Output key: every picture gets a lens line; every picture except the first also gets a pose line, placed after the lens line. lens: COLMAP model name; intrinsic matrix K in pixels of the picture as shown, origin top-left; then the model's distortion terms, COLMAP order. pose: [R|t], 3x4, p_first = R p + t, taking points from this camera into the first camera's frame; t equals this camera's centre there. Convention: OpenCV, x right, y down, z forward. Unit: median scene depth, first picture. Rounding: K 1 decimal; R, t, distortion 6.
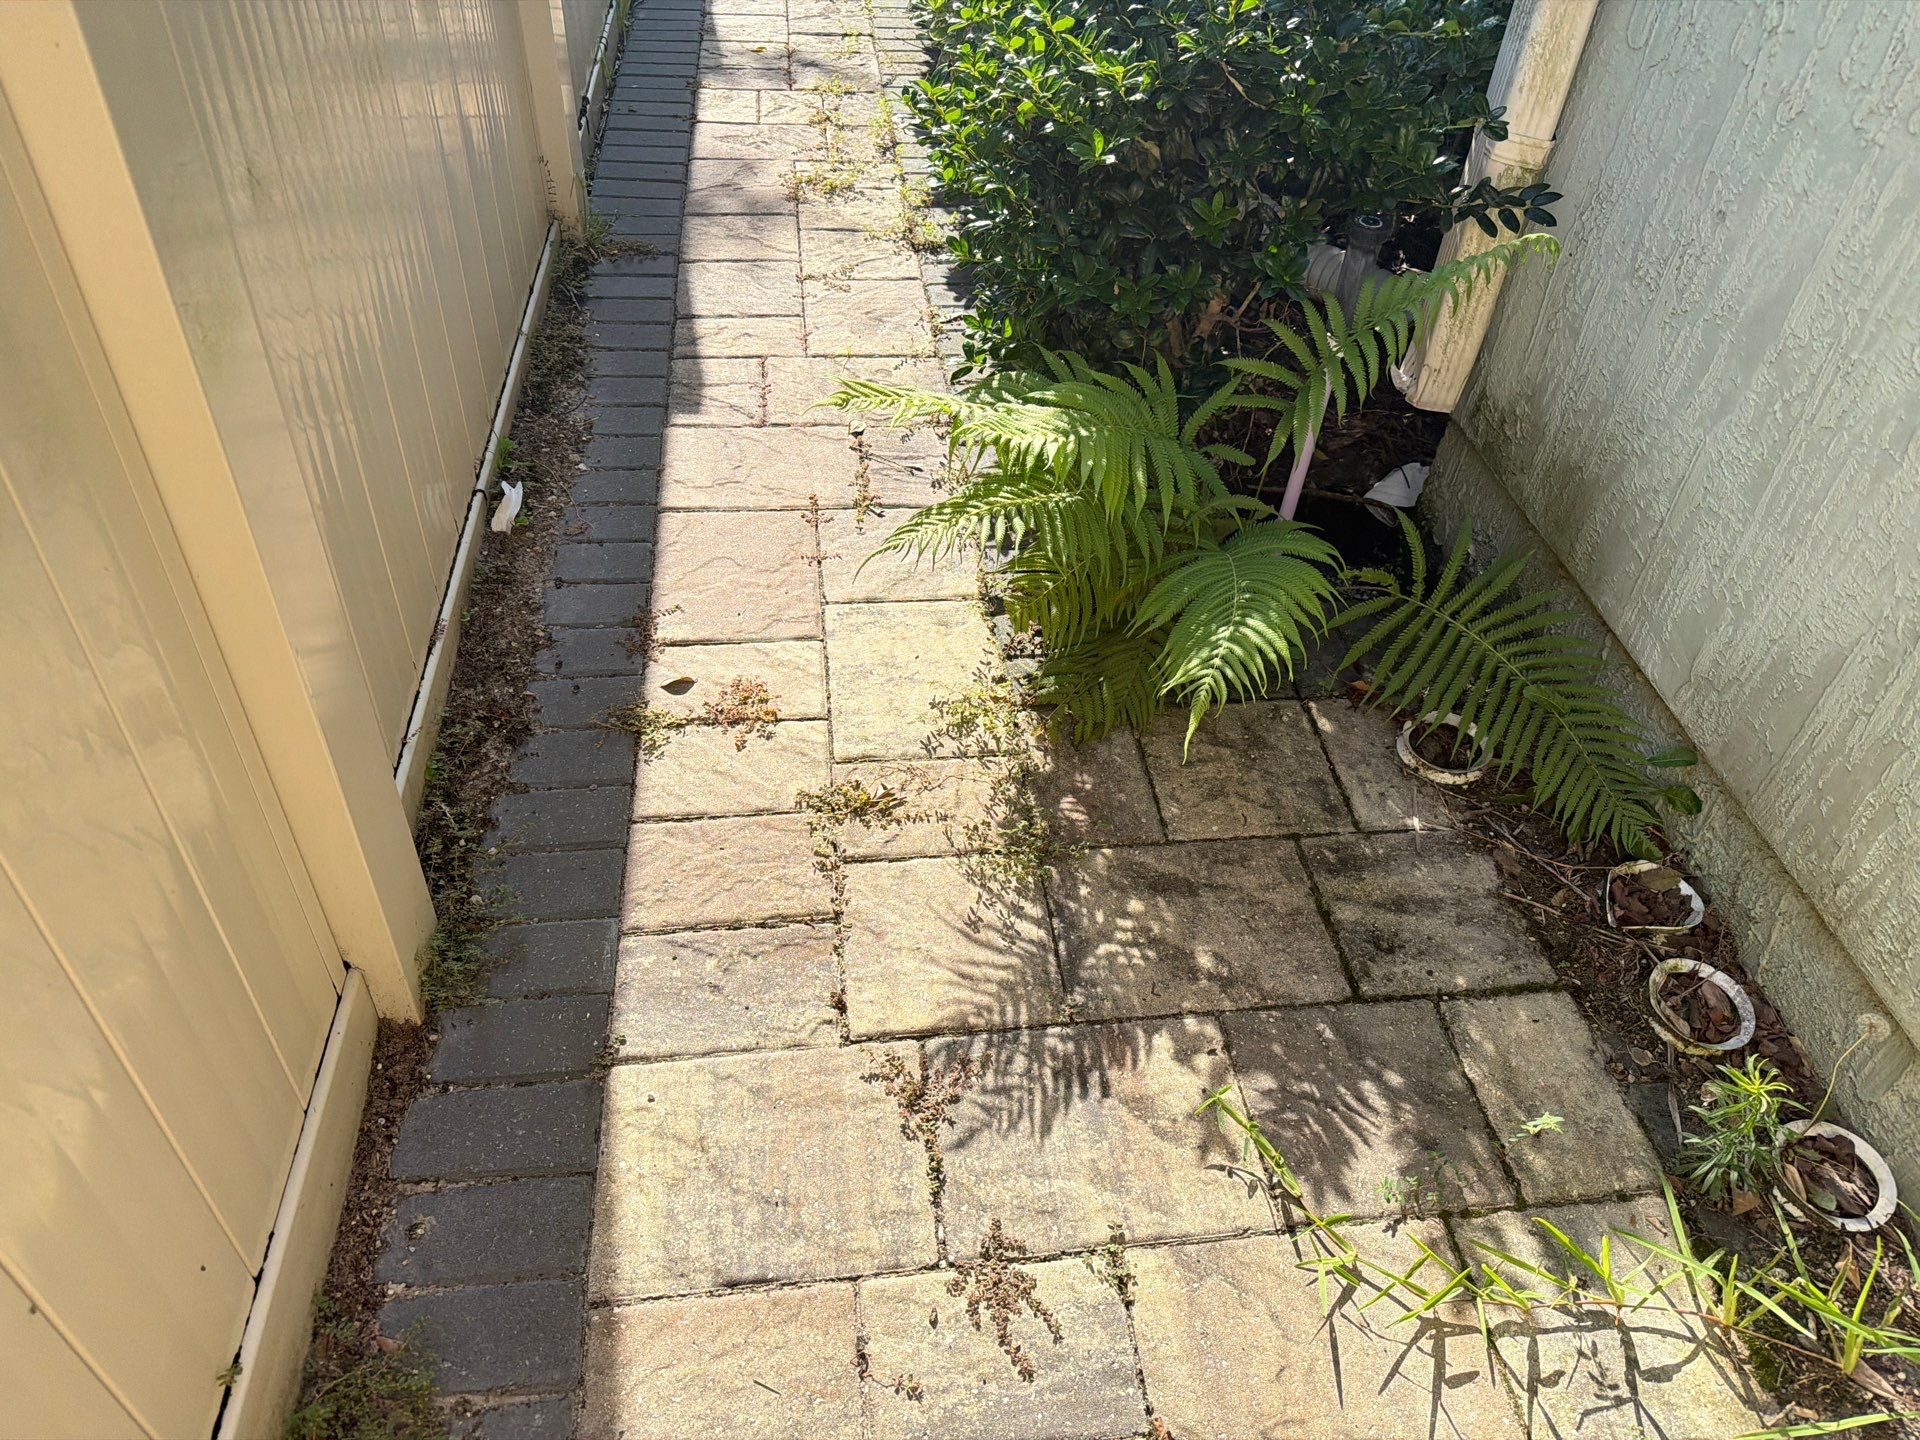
lens RADIAL K [[1431.2, 0, 966.5], [0, 1431.2, 709.2], [0, 0, 1]] dist [0.064506, -0.056438]
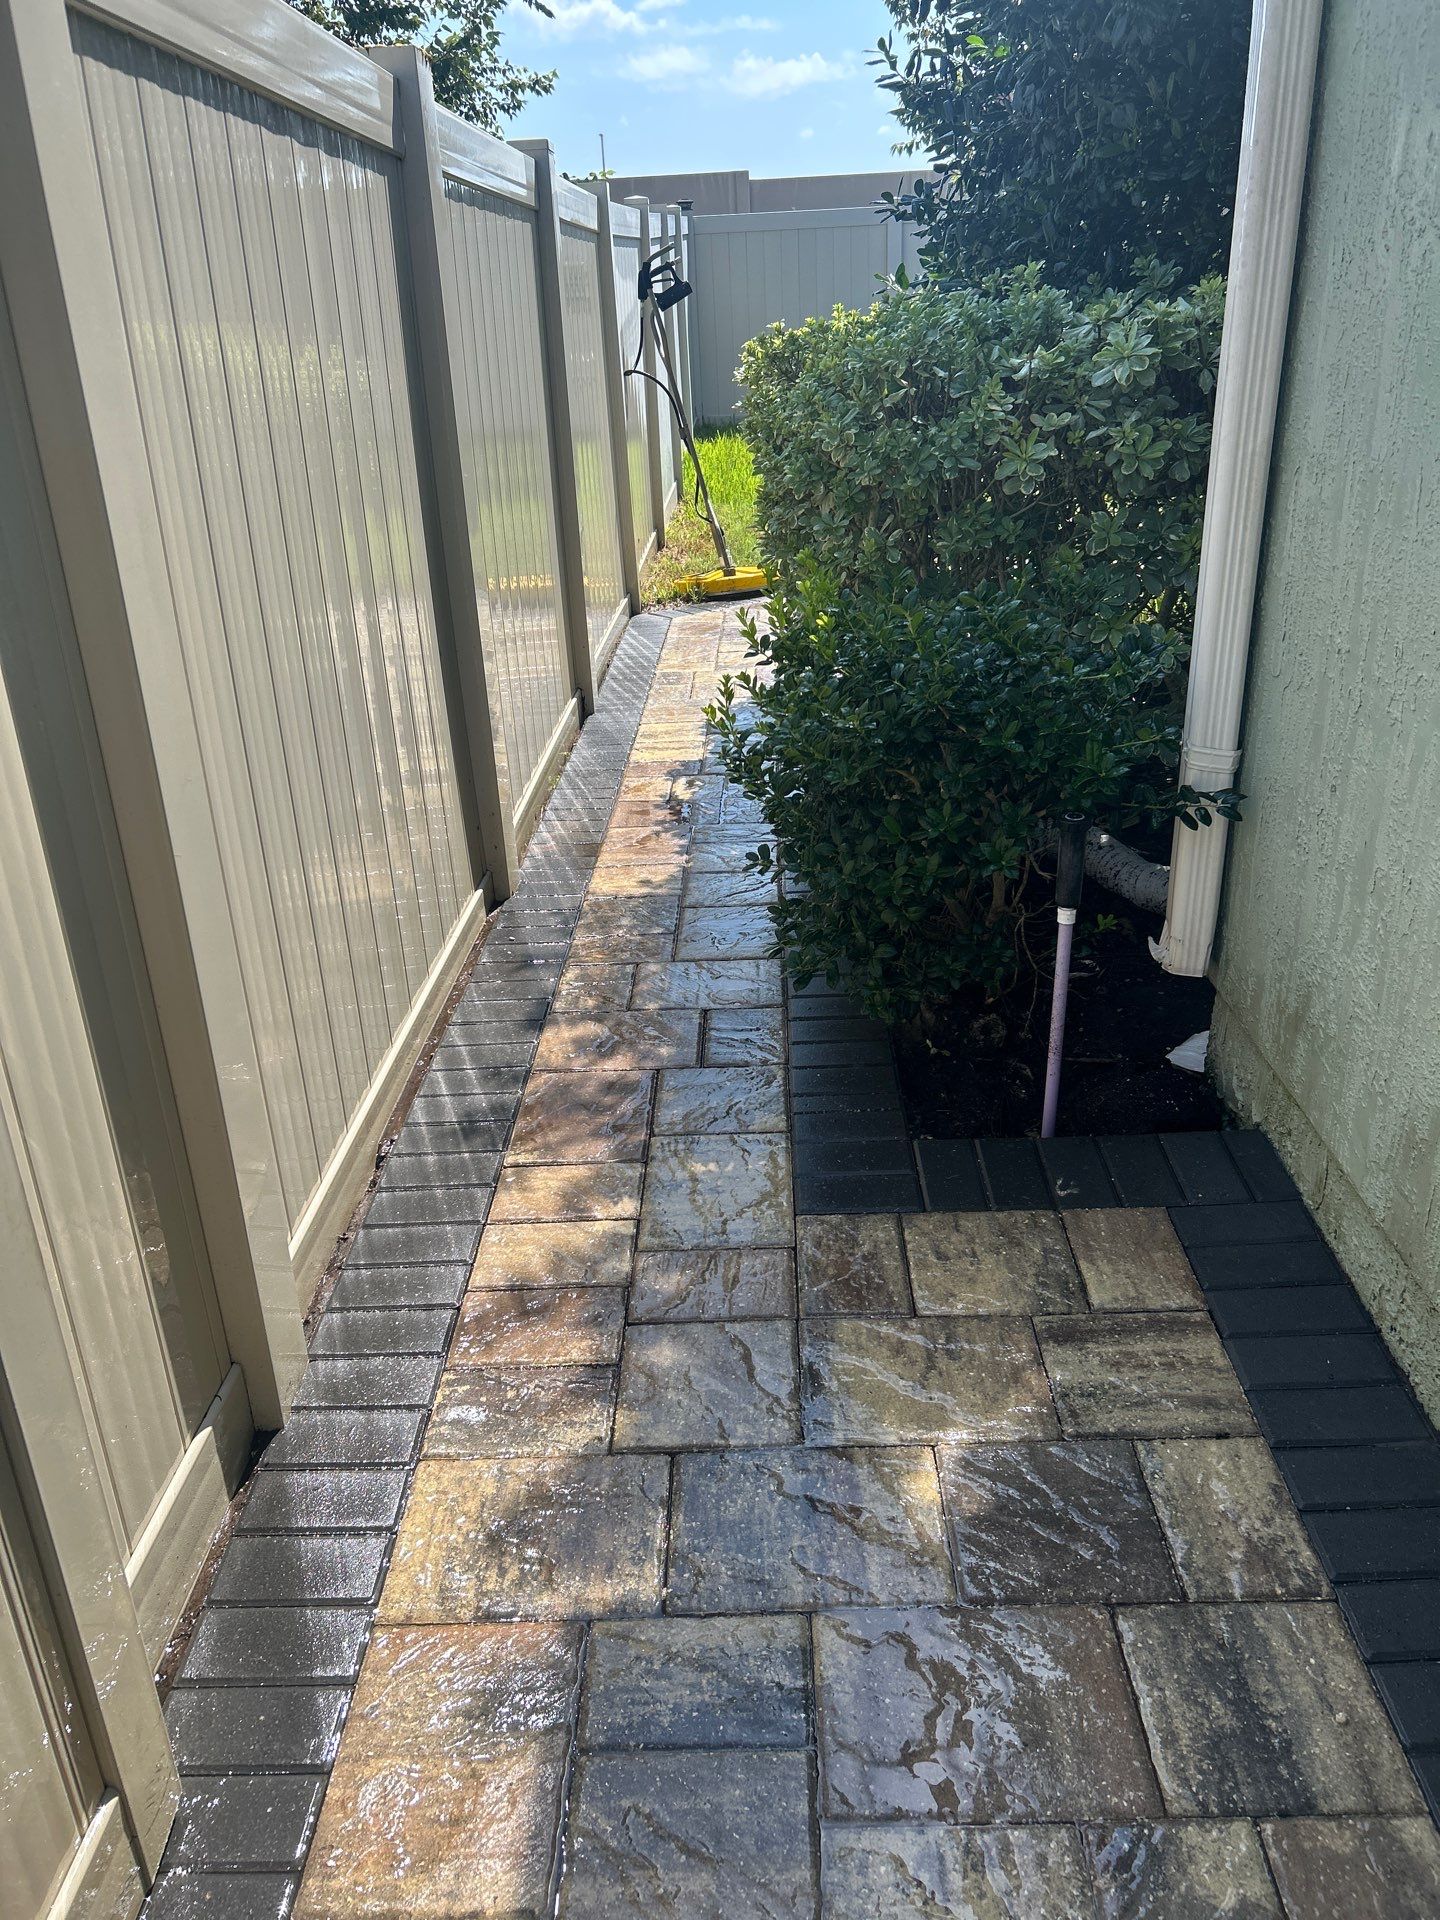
lens RADIAL K [[1431.2, 0, 692.5], [0, 1431.2, 966.4], [0, 0, 1]] dist [0.064506, -0.056438]
pose [[0.982962, -0.040184, -0.179360, 0.175919], [-0.013822, 0.956886, -0.290135, 0.155603], [0.183286, 0.287671, 0.940028, -0.199481]]
